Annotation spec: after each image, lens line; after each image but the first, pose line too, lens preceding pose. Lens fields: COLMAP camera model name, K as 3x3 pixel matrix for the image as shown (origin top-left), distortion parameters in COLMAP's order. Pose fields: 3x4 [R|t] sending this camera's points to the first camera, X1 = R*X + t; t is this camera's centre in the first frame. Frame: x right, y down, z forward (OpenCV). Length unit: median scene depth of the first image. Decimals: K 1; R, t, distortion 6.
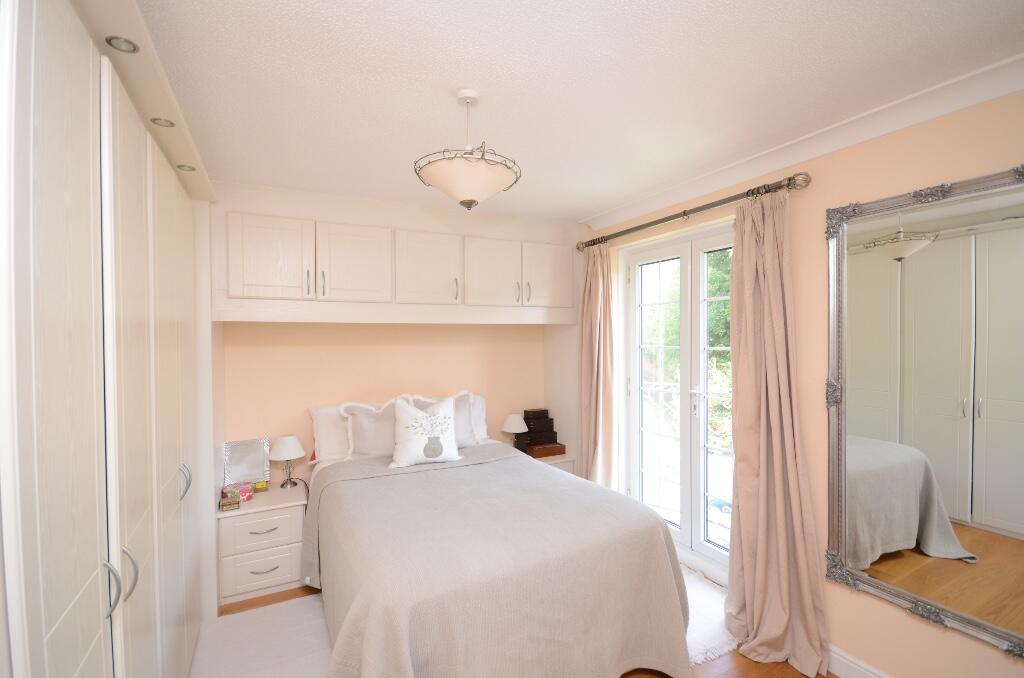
lens RADIAL K [[456.0, 0, 512.0], [0, 456.0, 339.0], [0, 0, 1]] dist [-0.000782, -0.007560]
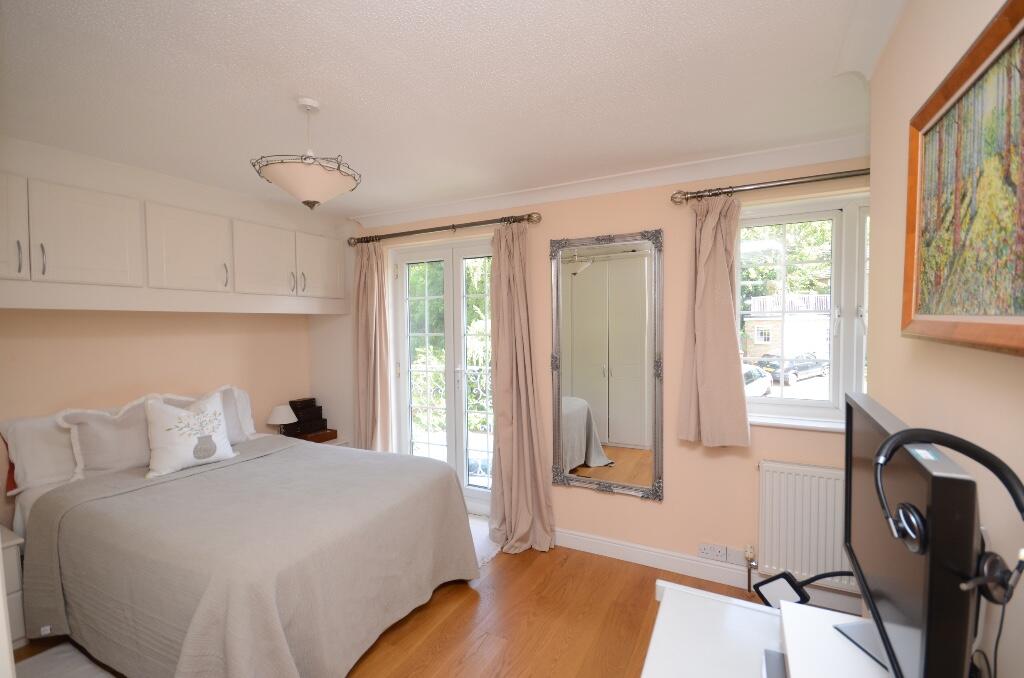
lens RADIAL K [[456.0, 0, 512.0], [0, 456.0, 339.0], [0, 0, 1]] dist [-0.000782, -0.007560]
pose [[0.809827, -0.020350, 0.586316, -0.204208], [0.008015, 0.999689, 0.023626, 0.003098], [-0.586614, -0.014433, 0.809738, -0.099973]]
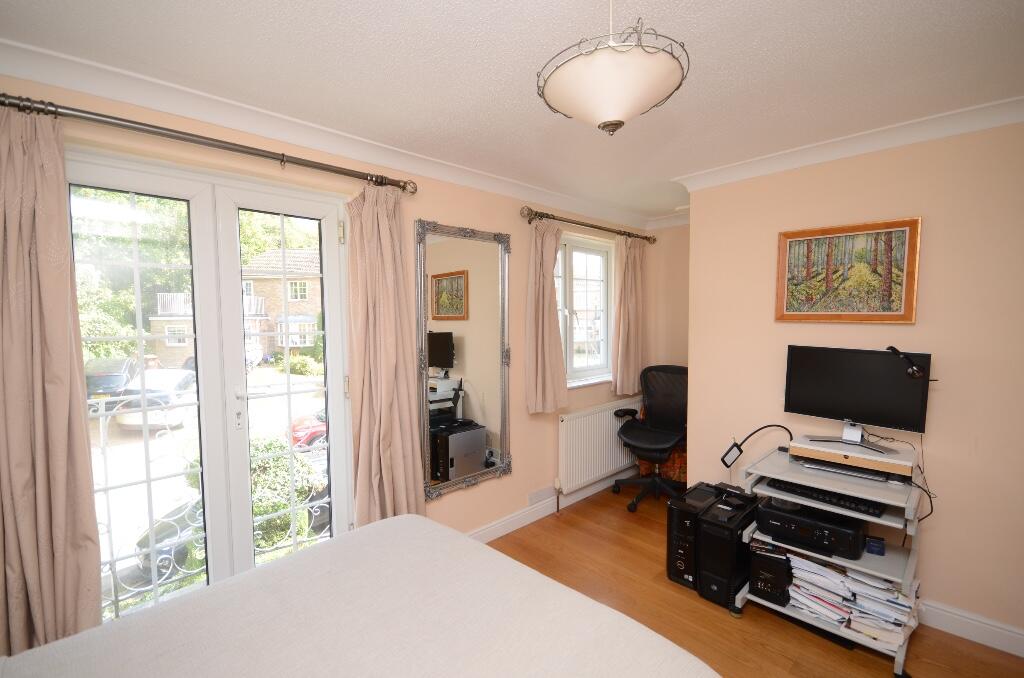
lens RADIAL K [[456.0, 0, 512.0], [0, 456.0, 339.0], [0, 0, 1]] dist [-0.000782, -0.007560]
pose [[-0.310825, -0.033666, 0.949871, -0.425163], [0.017763, 0.998992, 0.041219, 0.001956], [-0.950301, 0.029685, -0.309914, 0.799702]]
